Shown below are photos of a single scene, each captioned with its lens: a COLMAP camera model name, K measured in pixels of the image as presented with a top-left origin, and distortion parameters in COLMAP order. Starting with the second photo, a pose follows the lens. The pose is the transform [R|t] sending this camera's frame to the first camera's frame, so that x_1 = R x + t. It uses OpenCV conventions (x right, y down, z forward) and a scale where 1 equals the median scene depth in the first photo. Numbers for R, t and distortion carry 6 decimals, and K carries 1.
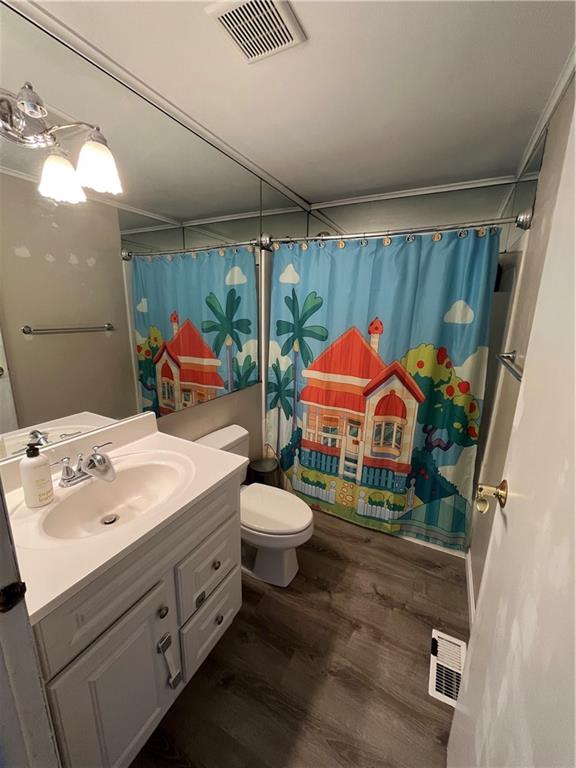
lens RADIAL K [[308.8, 0, 288.0], [0, 308.8, 384.0], [0, 0, 1]] dist [-0.002338, -0.000624]
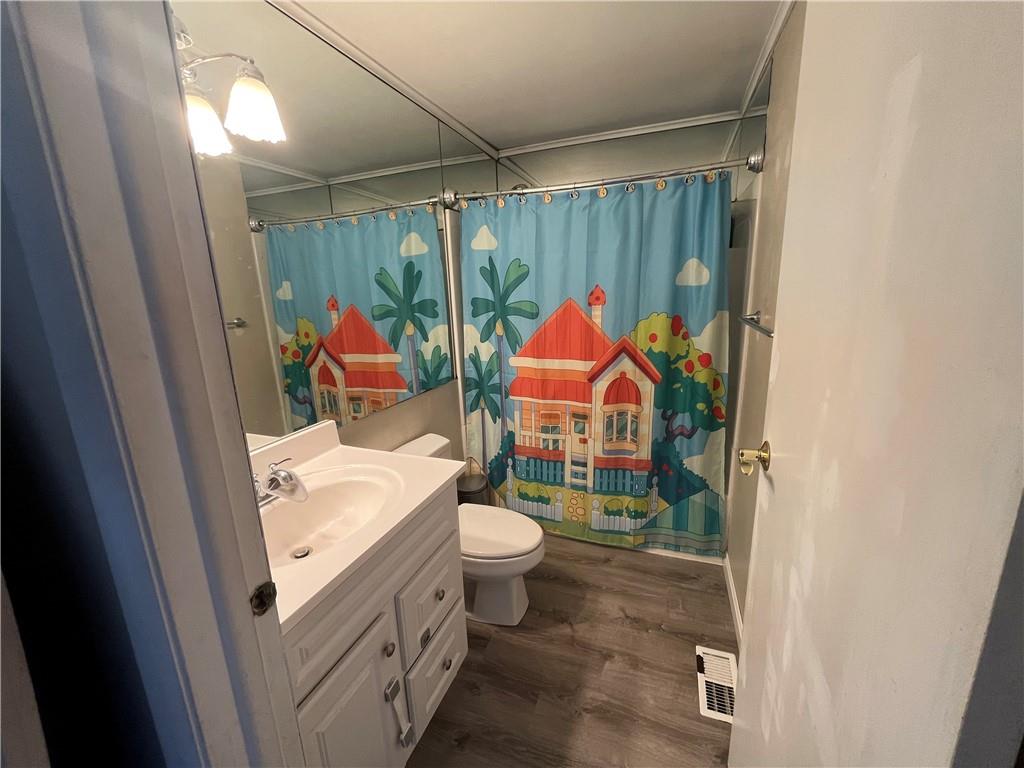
lens RADIAL K [[411.8, 0, 511.7], [0, 411.8, 387.5], [0, 0, 1]] dist [-0.002338, -0.000624]
pose [[0.991528, -0.082341, 0.100459, -0.072579], [0.083008, 0.996546, -0.002473, 0.041198], [-0.099908, 0.010791, 0.994938, -0.067118]]
